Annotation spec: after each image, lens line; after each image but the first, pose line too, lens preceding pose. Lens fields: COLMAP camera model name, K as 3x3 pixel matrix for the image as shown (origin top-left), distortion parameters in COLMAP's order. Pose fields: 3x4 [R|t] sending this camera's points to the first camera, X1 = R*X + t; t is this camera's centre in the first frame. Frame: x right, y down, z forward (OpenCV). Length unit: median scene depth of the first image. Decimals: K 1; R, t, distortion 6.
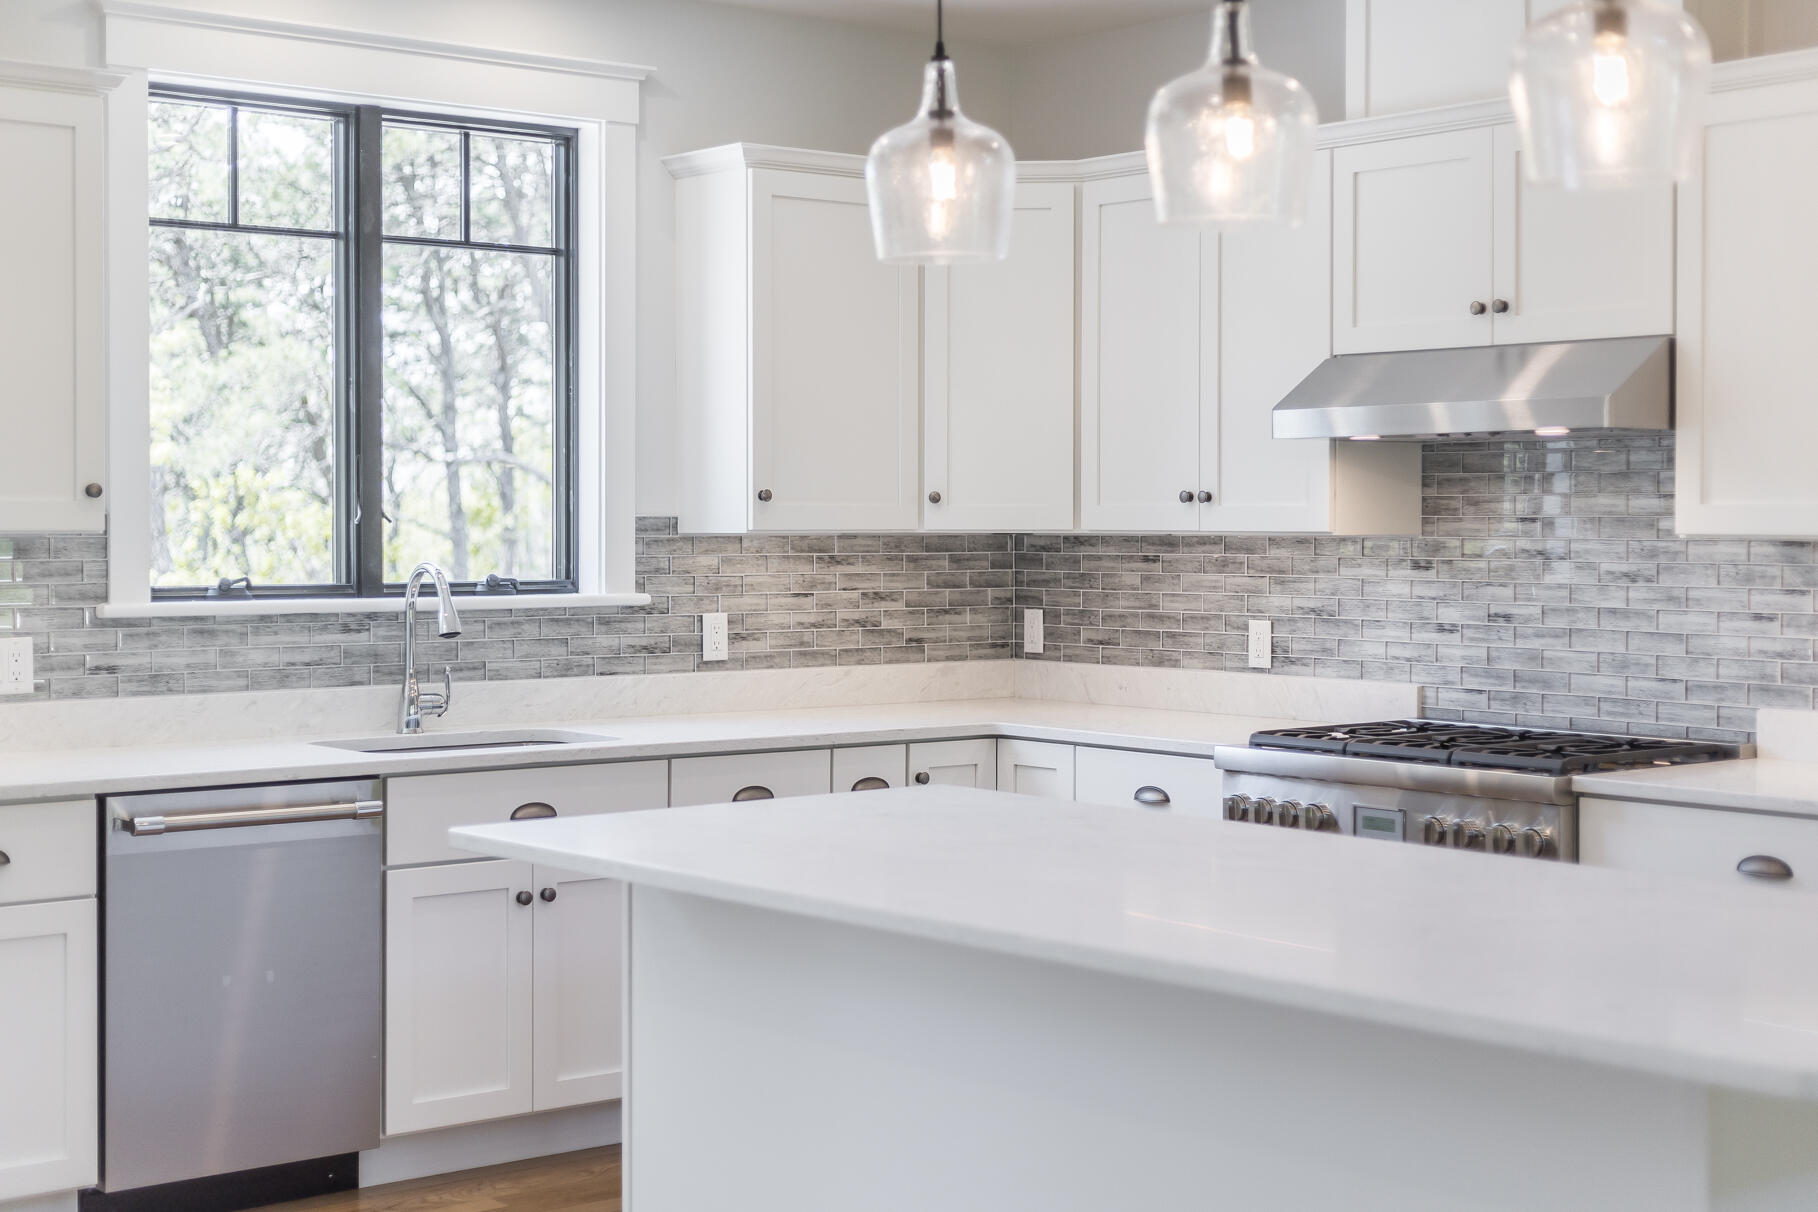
lens RADIAL K [[2650.3, 0, 908.2], [0, 2650.3, 604.5], [0, 0, 1]] dist [0.000896, 0.000000]
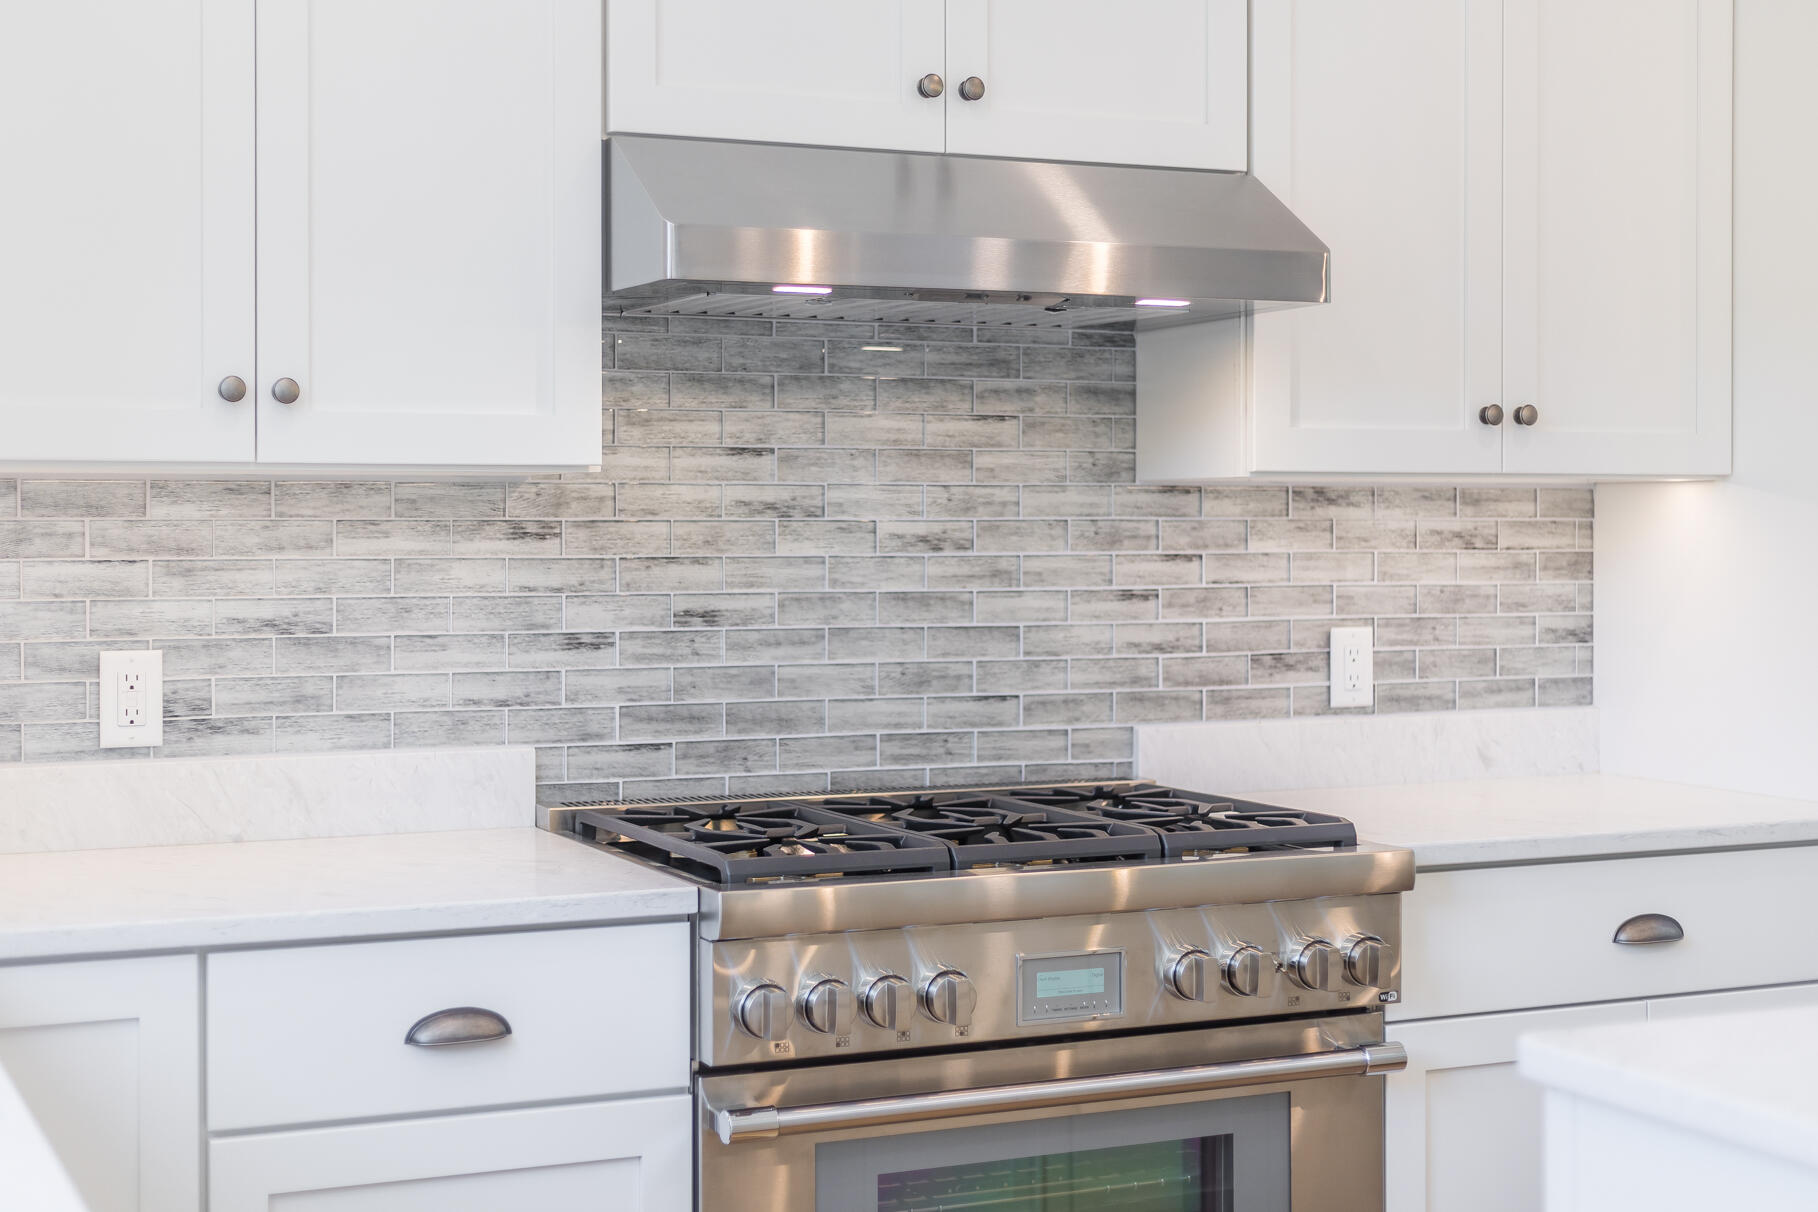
lens RADIAL K [[2650.3, 0, 908.6], [0, 2650.3, 601.7], [0, 0, 1]] dist [0.000896, 0.000000]
pose [[0.249183, -0.029477, 0.968008, -0.339701], [0.033627, 0.999197, 0.021770, -0.009879], [-0.967872, 0.027126, 0.249975, 0.819942]]
